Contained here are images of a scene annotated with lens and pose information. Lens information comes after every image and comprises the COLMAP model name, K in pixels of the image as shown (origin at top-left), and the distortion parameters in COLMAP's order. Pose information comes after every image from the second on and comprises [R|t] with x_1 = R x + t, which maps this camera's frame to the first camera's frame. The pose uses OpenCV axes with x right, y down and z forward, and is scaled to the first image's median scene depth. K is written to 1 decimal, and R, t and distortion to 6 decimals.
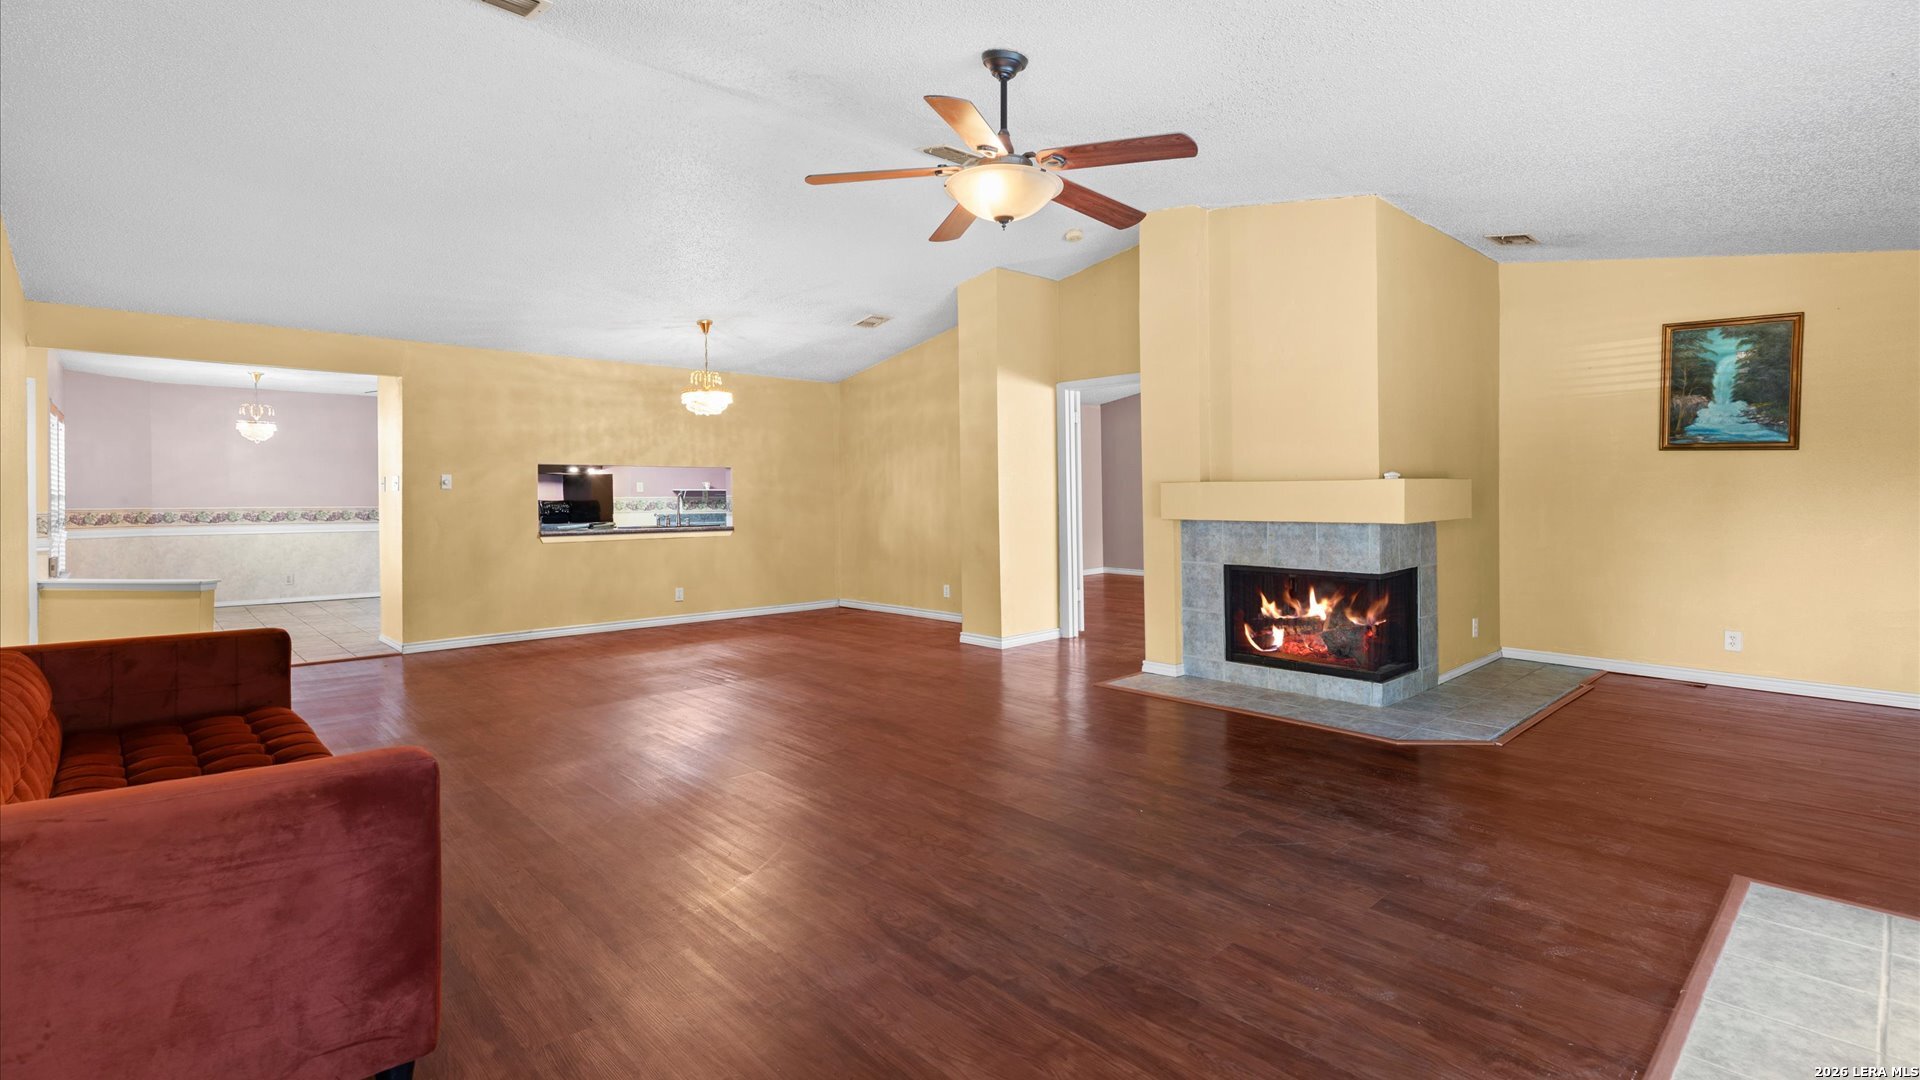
lens RADIAL K [[890.0, 0, 960.4], [0, 890.0, 475.6], [0, 0, 1]] dist [-0.000813, -0.000007]
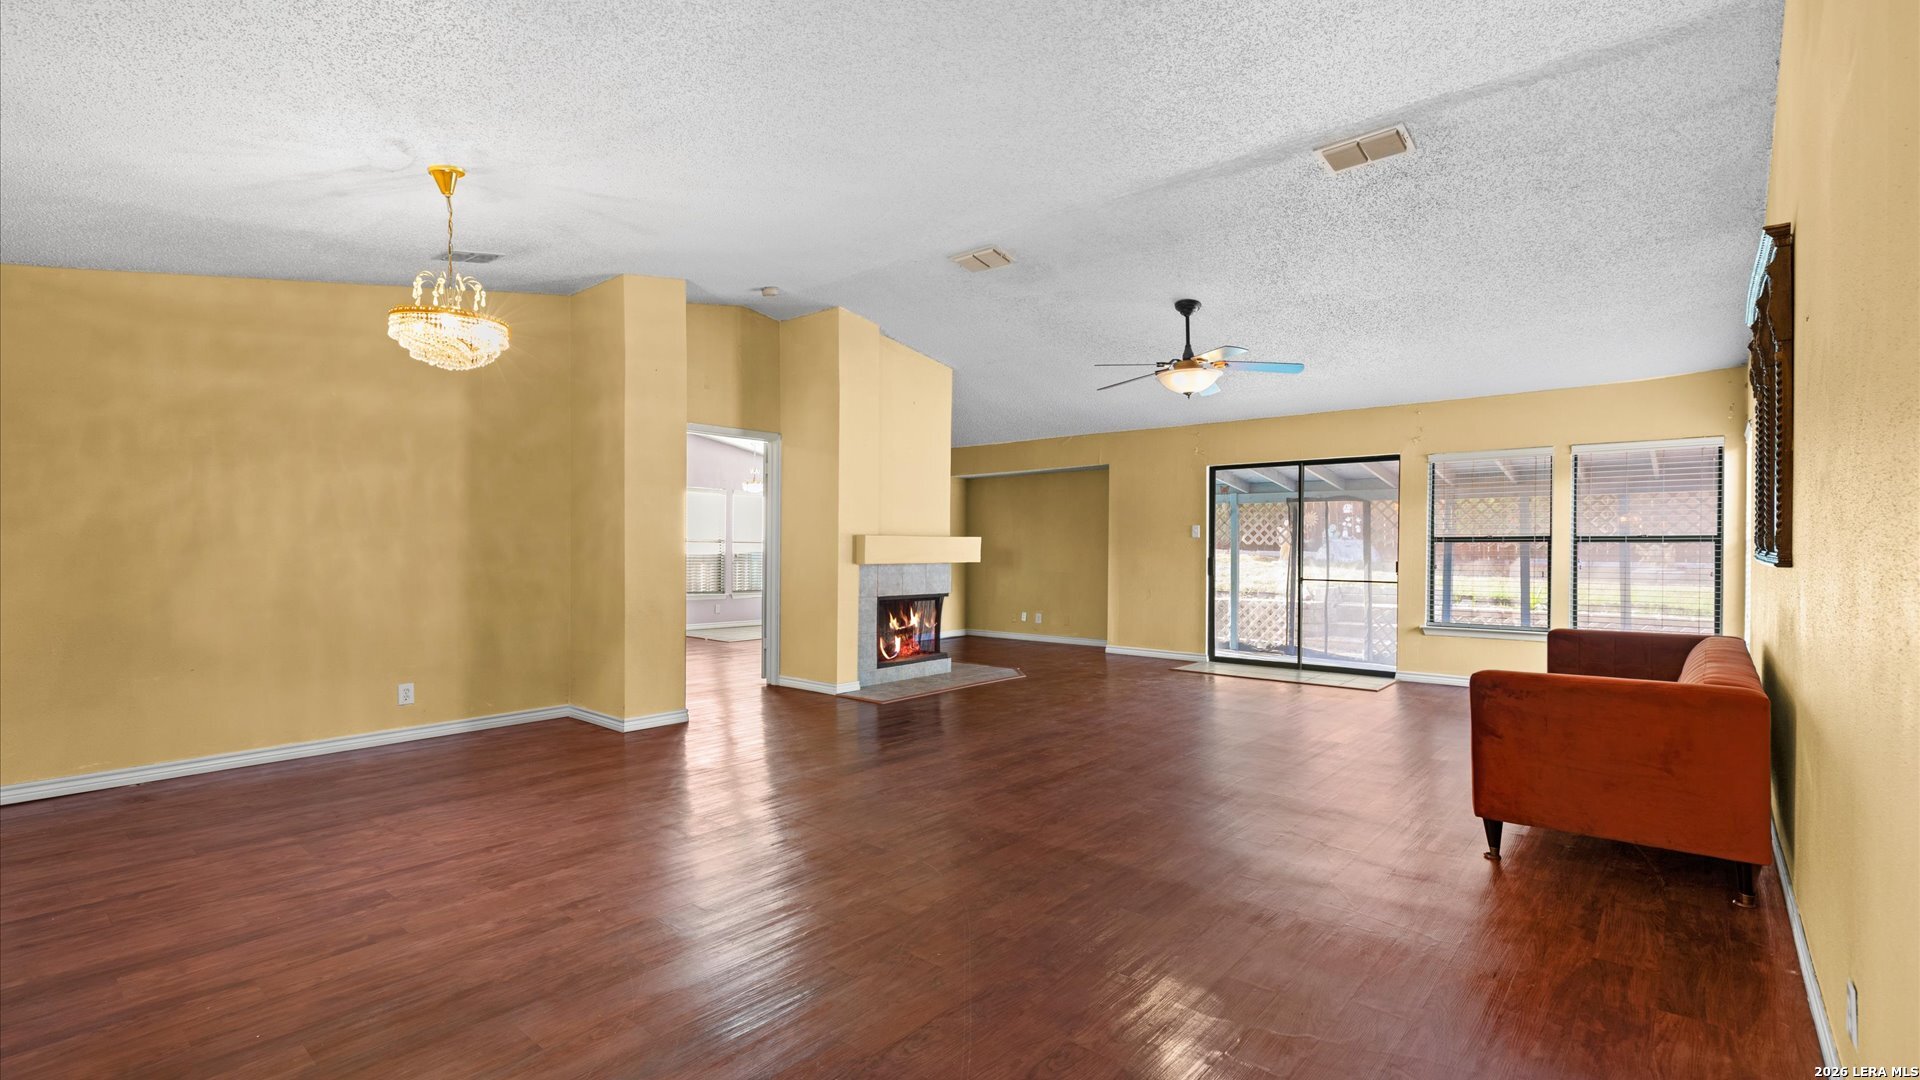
lens RADIAL K [[864.7, 0, 956.3], [0, 864.7, 537.3], [0, 0, 1]] dist [-0.000770, -0.000181]
pose [[-0.118256, 0.019213, 0.992797, -1.015753], [-0.020371, 0.999555, -0.021770, 0.035995], [-0.992774, -0.022798, -0.117812, 1.035344]]
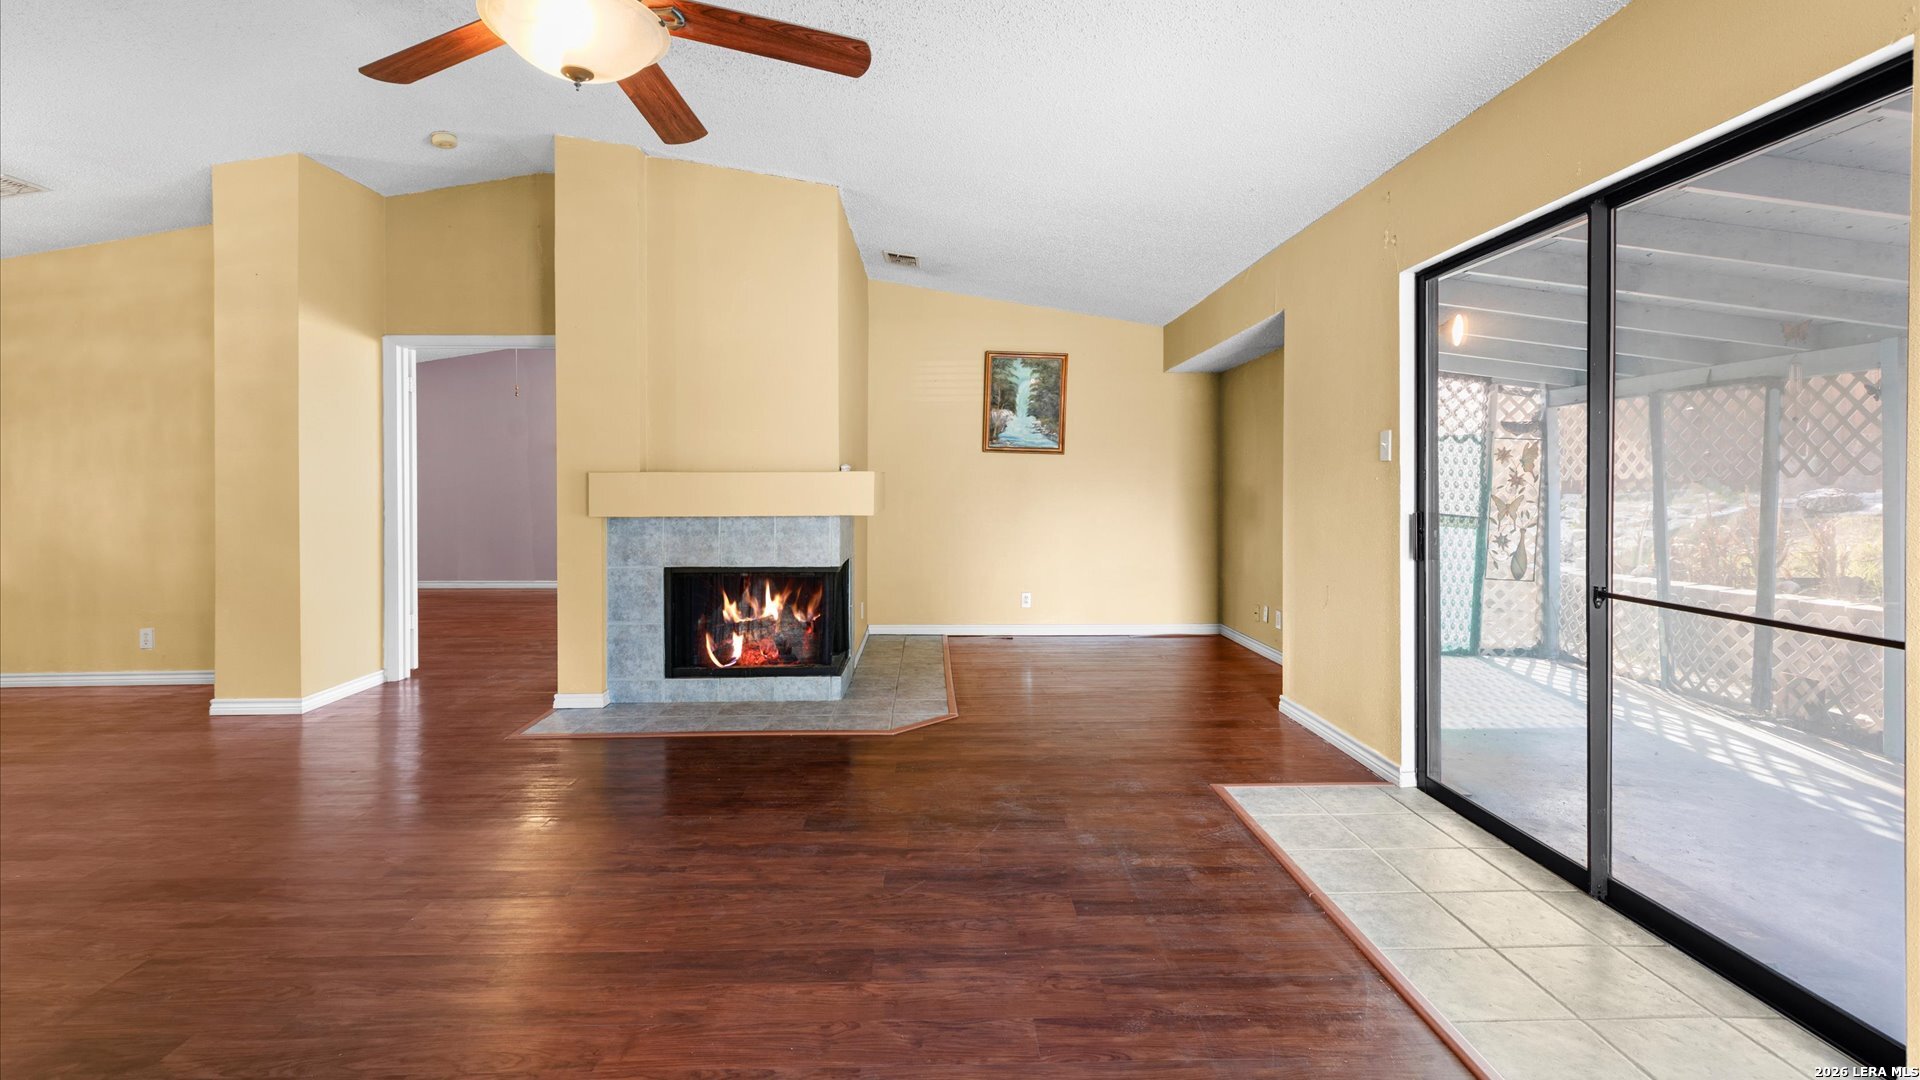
lens RADIAL K [[890.0, 0, 960.4], [0, 890.0, 475.6], [0, 0, 1]] dist [-0.000813, -0.000007]
pose [[0.660412, 0.012496, 0.750800, -0.164714], [-0.015824, 0.999871, -0.002722, 0.008080], [-0.750737, -0.010083, 0.660525, 0.210791]]
